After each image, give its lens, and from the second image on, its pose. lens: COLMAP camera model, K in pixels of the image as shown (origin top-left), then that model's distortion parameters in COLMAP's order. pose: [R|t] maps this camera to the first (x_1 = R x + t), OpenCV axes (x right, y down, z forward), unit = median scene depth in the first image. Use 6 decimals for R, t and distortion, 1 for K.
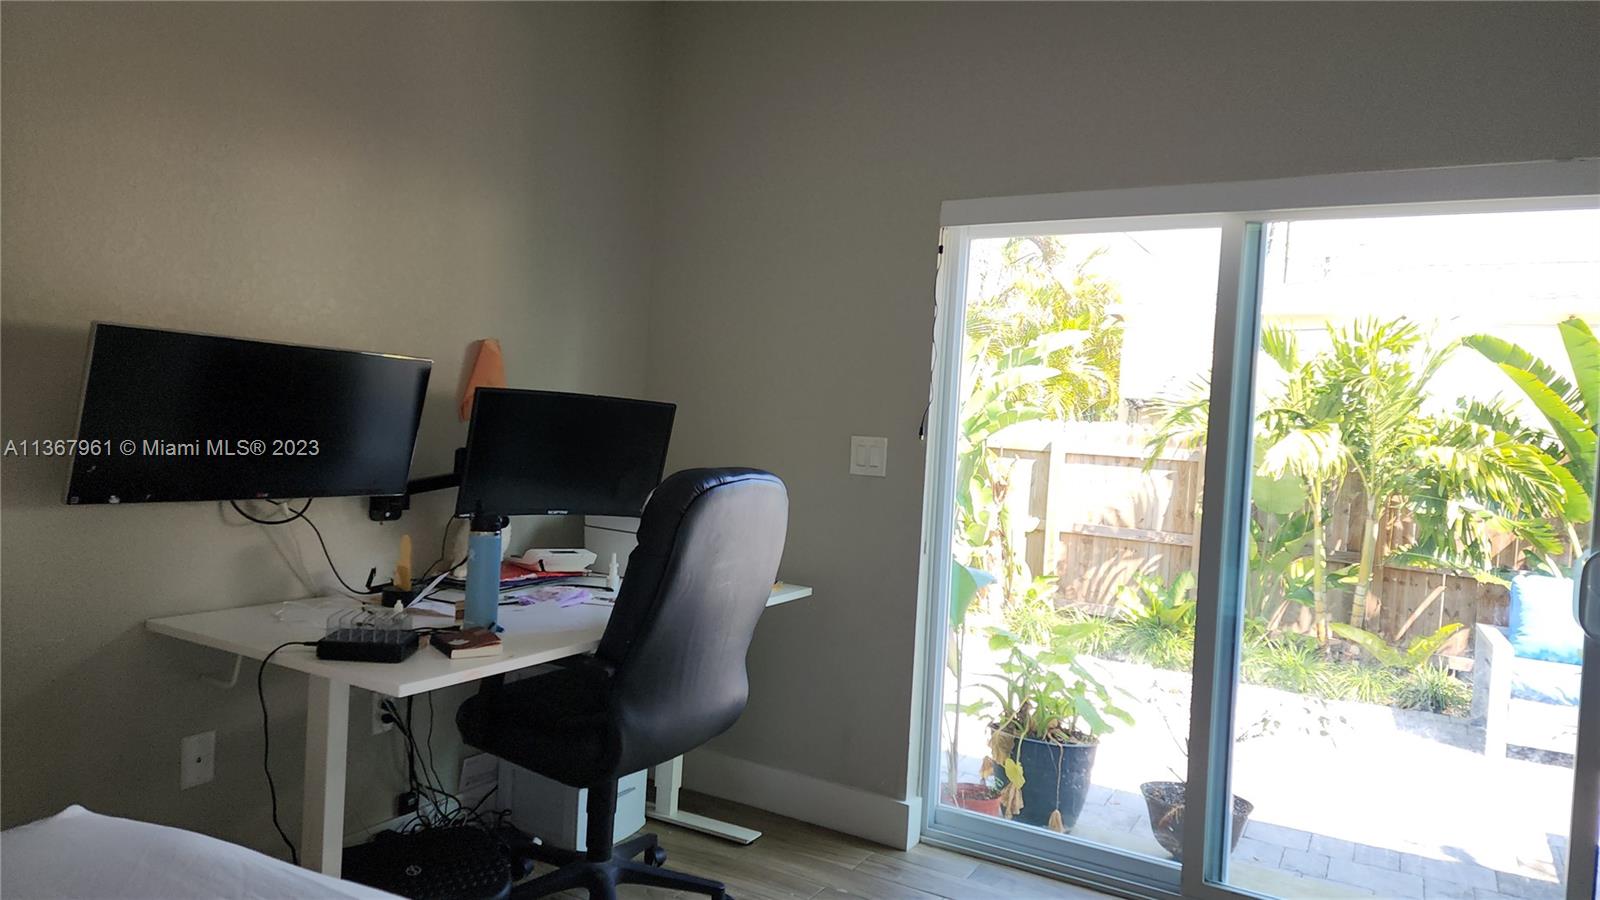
lens RADIAL K [[1065.0, 0, 793.7], [0, 1065.0, 448.5], [0, 0, 1]] dist [0.081358, -0.073166]
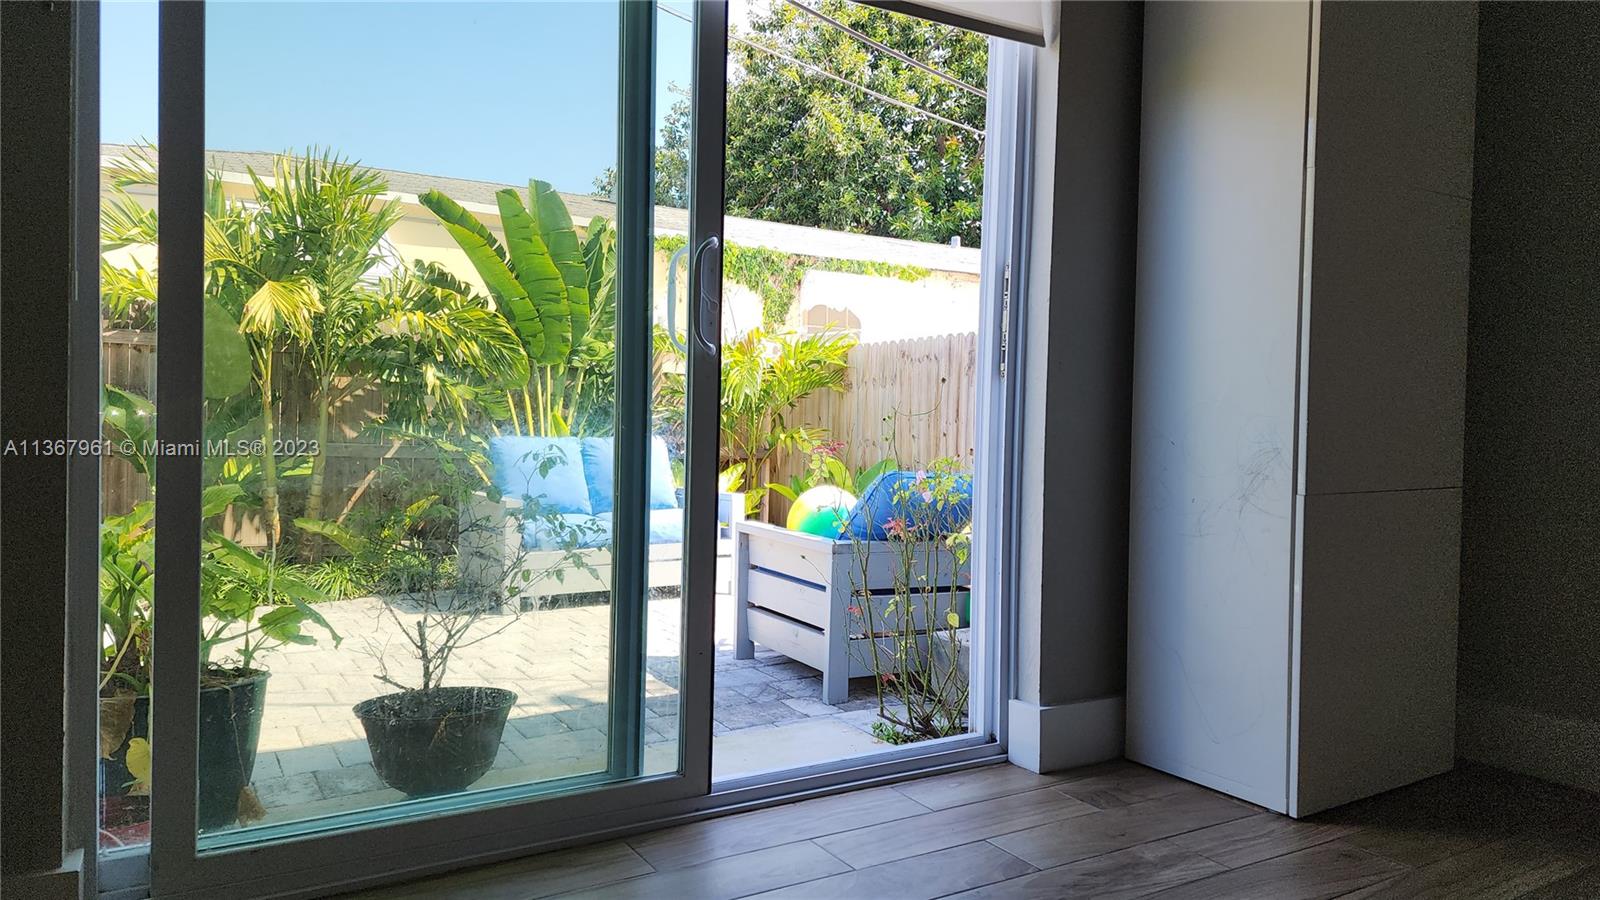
lens RADIAL K [[1065.0, 0, 800.0], [0, 1065.0, 457.9], [0, 0, 1]] dist [0.081358, -0.073166]
pose [[0.486722, -0.079857, 0.869899, -0.057105], [0.028523, 0.996735, 0.075542, 0.064491], [-0.873091, -0.011956, 0.487411, 0.249324]]
